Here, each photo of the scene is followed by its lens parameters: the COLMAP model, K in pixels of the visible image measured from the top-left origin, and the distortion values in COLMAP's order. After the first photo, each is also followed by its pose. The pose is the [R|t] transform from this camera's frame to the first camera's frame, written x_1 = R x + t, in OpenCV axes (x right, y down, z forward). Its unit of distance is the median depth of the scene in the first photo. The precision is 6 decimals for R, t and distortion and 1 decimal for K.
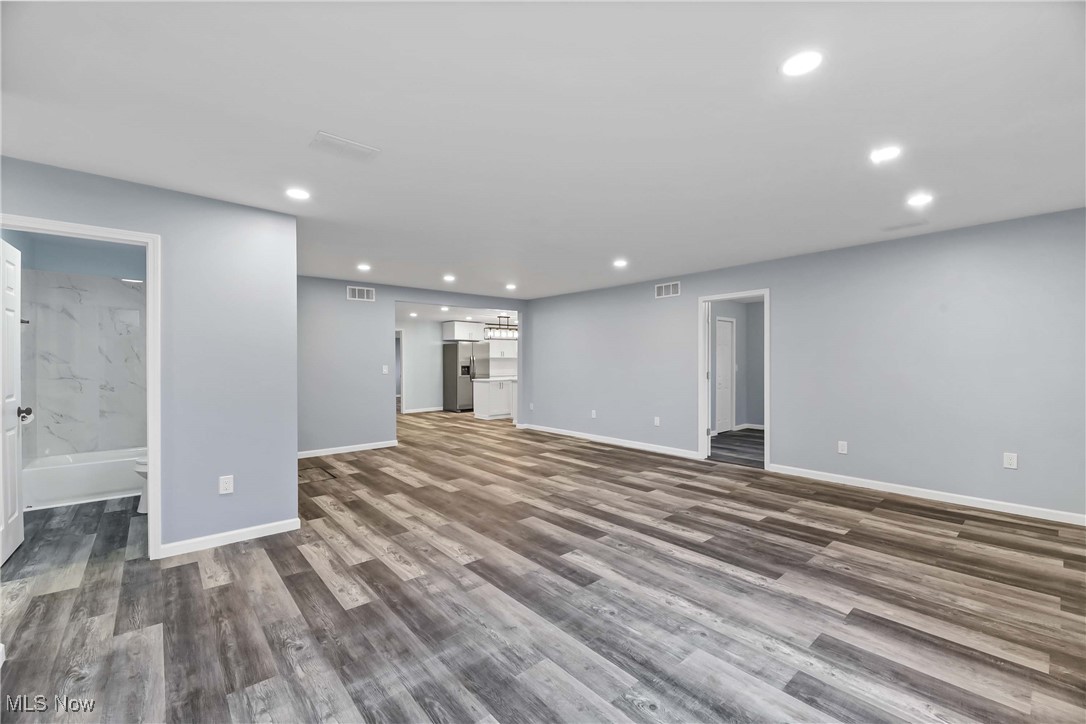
lens RADIAL K [[448.8, 0, 545.5], [0, 448.8, 365.0], [0, 0, 1]] dist [-0.001554, -0.000176]
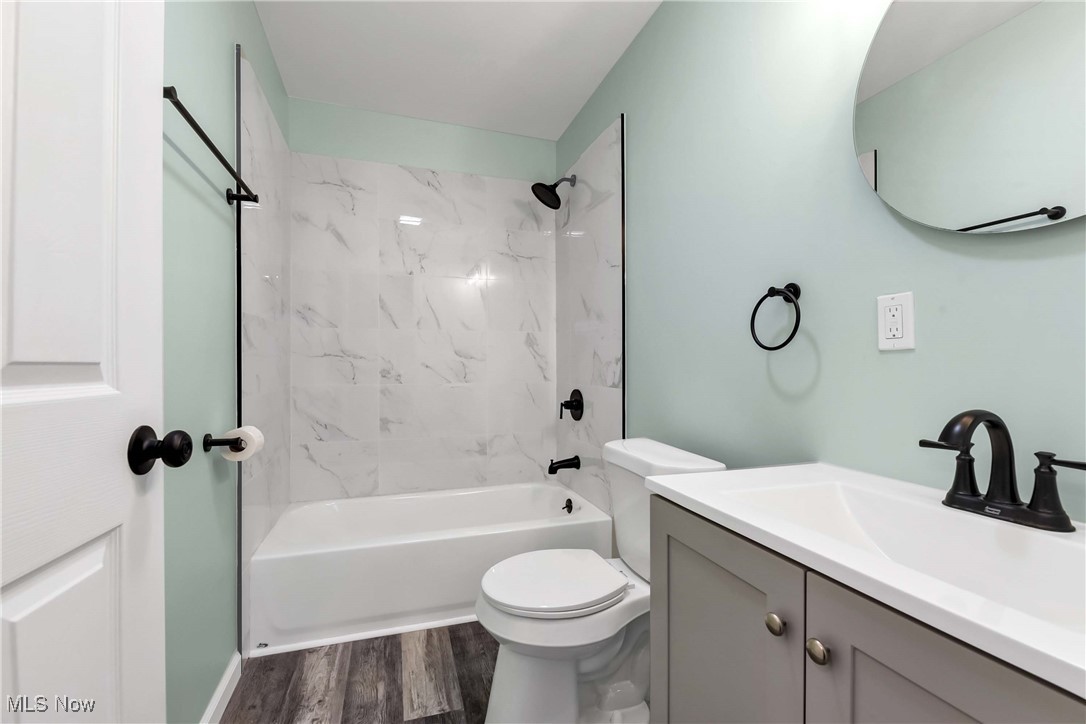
lens RADIAL K [[469.2, 0, 544.9], [0, 469.2, 368.4], [0, 0, 1]] dist [0.000394, 0.000083]
pose [[0.920888, 0.006320, -0.389776, -0.636339], [-0.008096, 0.999963, -0.002914, 0.045407], [0.389743, 0.005839, 0.920905, 0.599386]]
